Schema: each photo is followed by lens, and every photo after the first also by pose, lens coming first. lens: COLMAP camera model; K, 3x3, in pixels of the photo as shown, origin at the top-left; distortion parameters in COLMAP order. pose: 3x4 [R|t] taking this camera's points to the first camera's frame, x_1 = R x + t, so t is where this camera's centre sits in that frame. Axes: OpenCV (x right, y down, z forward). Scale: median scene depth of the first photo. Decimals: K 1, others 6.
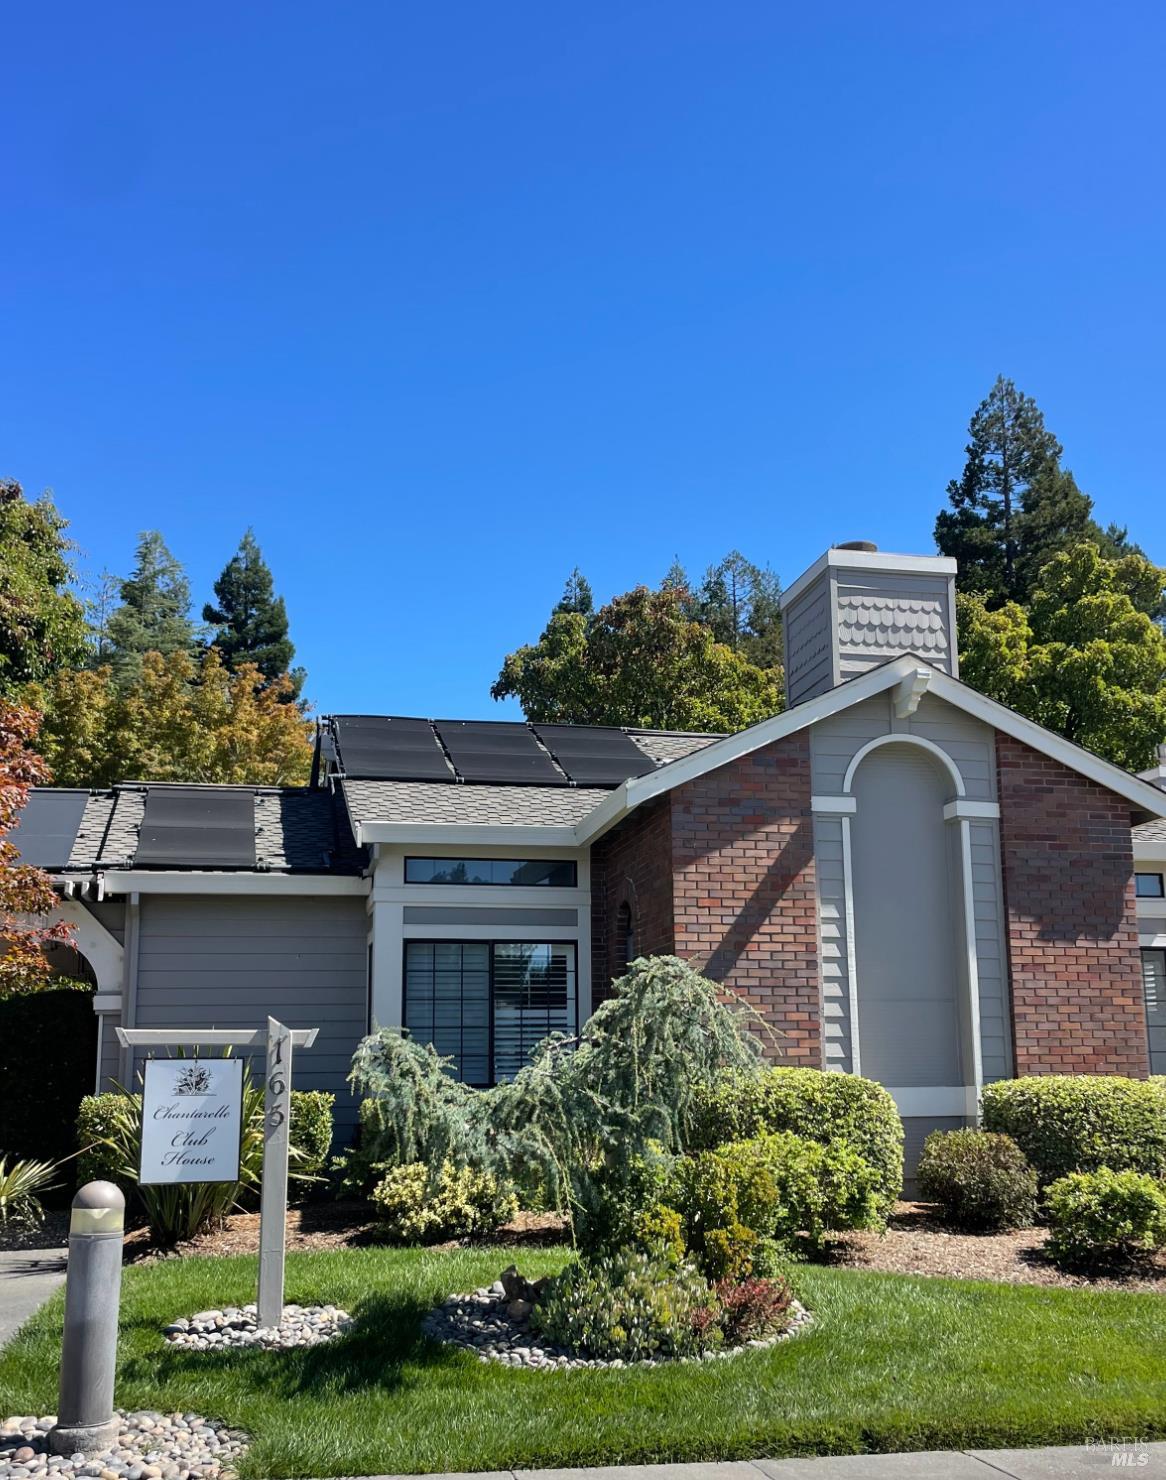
lens RADIAL K [[1508.6, 0, 585.9], [0, 1508.6, 787.2], [0, 0, 1]] dist [0.030713, 0.000000]
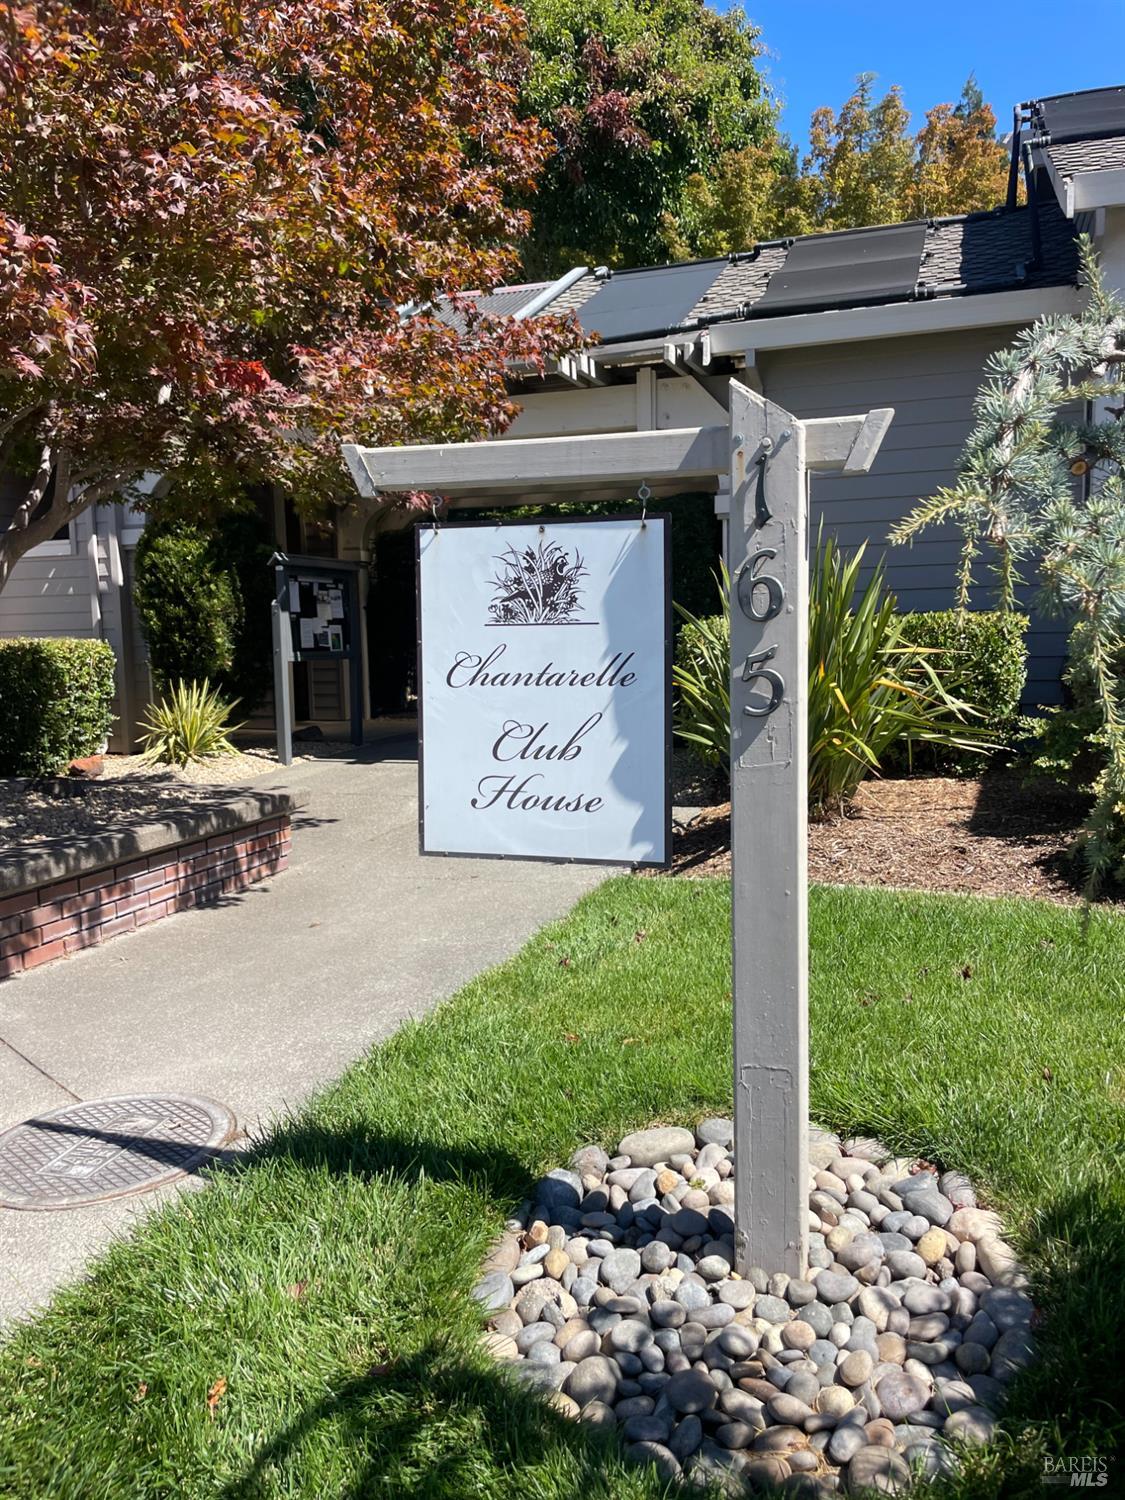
lens RADIAL K [[1129.5, 0, 602.1], [0, 1129.5, 746.9], [0, 0, 1]] dist [0.022570, -0.038455]
pose [[0.854627, 0.050409, -0.516789, -0.068377], [0.112856, 0.953450, 0.279635, 0.100439], [0.506829, -0.297307, 0.809156, 0.497040]]
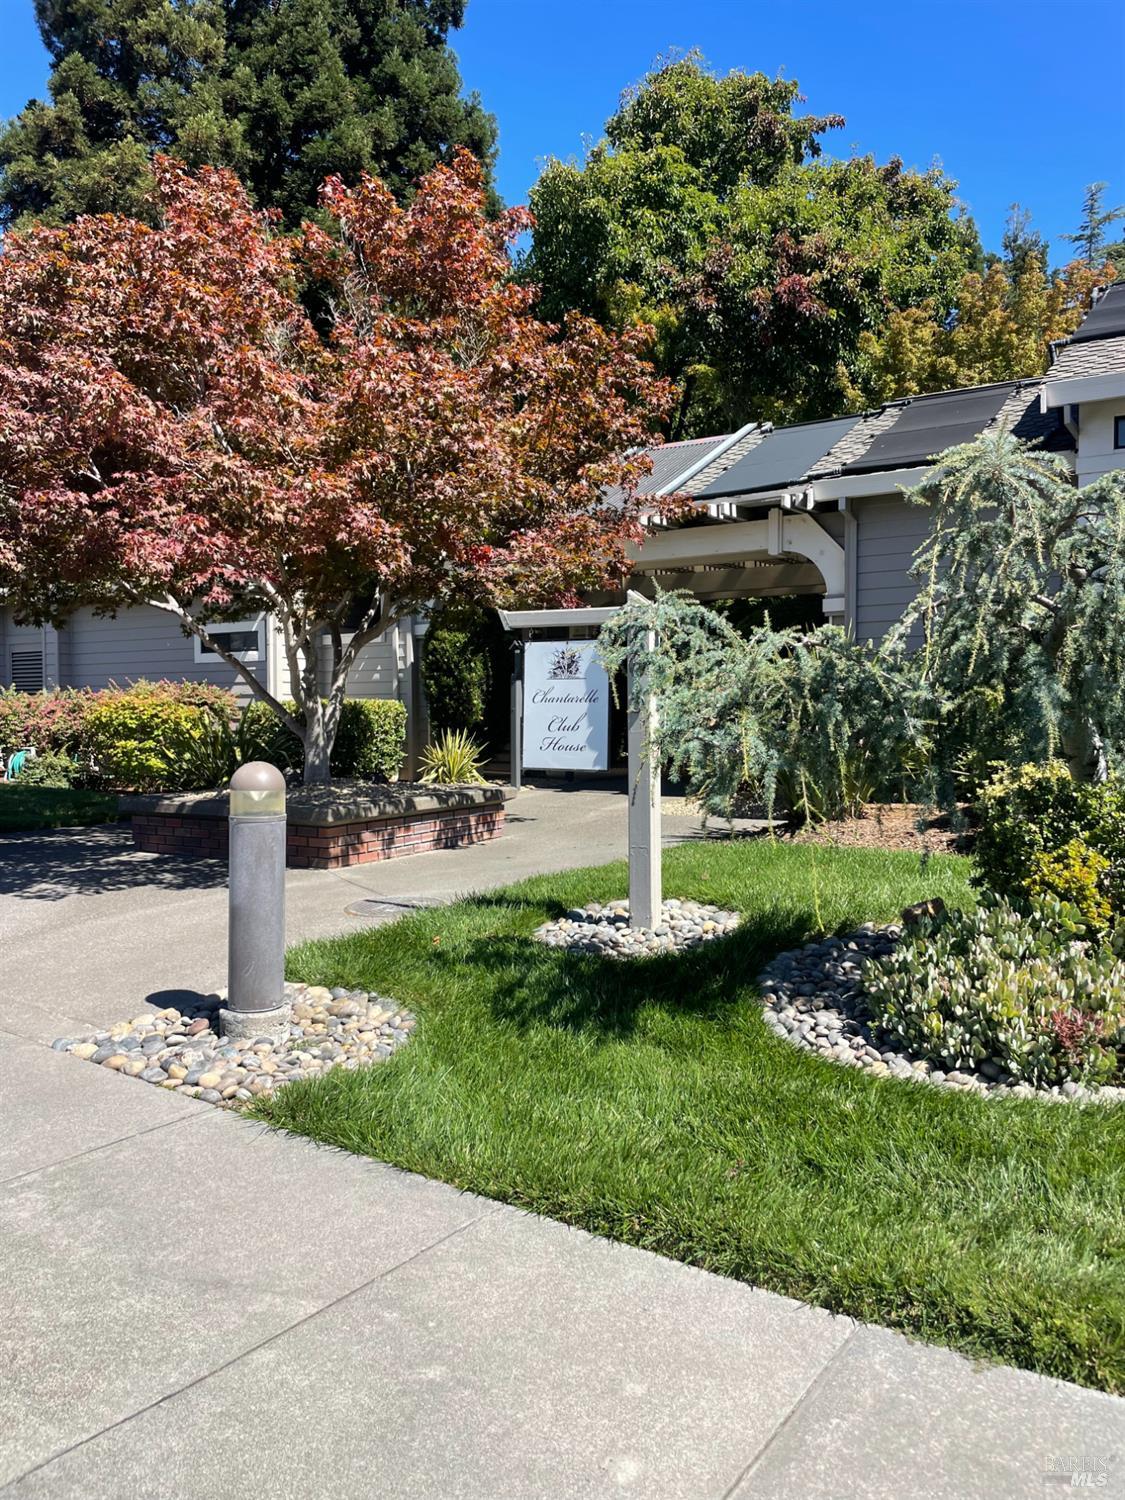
lens RADIAL K [[1129.5, 0, 557.9], [0, 1129.5, 749.1], [0, 0, 1]] dist [0.022570, -0.038455]
pose [[0.686547, 0.035058, -0.726240, 0.151581], [0.141434, 0.973318, 0.180689, 0.076078], [0.713197, -0.226766, 0.663270, 0.336113]]
